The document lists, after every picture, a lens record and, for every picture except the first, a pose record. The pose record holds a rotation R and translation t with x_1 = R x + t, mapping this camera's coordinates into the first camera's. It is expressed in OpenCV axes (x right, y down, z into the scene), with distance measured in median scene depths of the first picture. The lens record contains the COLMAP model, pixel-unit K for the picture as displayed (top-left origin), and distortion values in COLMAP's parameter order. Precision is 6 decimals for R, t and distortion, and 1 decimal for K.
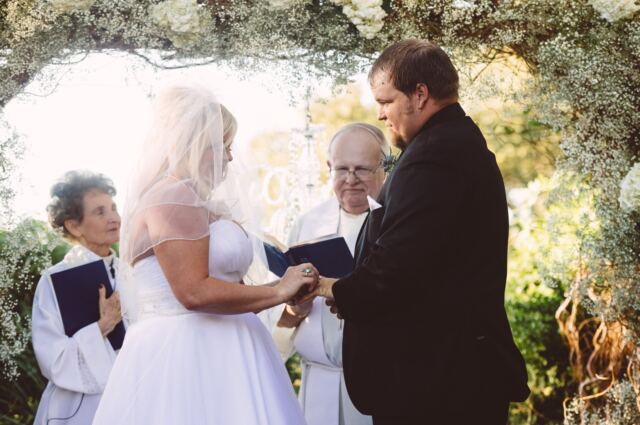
lens RADIAL K [[2061.2, 0, 320.3], [0, 2061.2, 212.6], [0, 0, 1]] dist [0.044340, 0.842896]
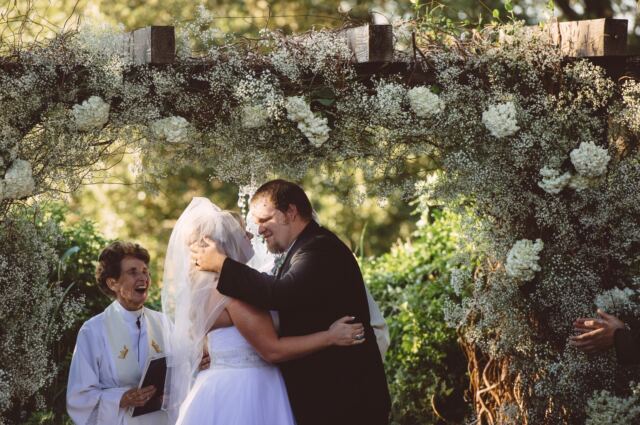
lens RADIAL K [[3655.6, 0, 319.8], [0, 3655.6, 213.7], [0, 0, 1]] dist [2.325382, 11.192610]
pose [[0.996237, -0.016108, 0.085155, -0.176046], [0.009803, 0.997214, 0.073951, -0.215610], [-0.086109, -0.072838, 0.993620, -1.343365]]
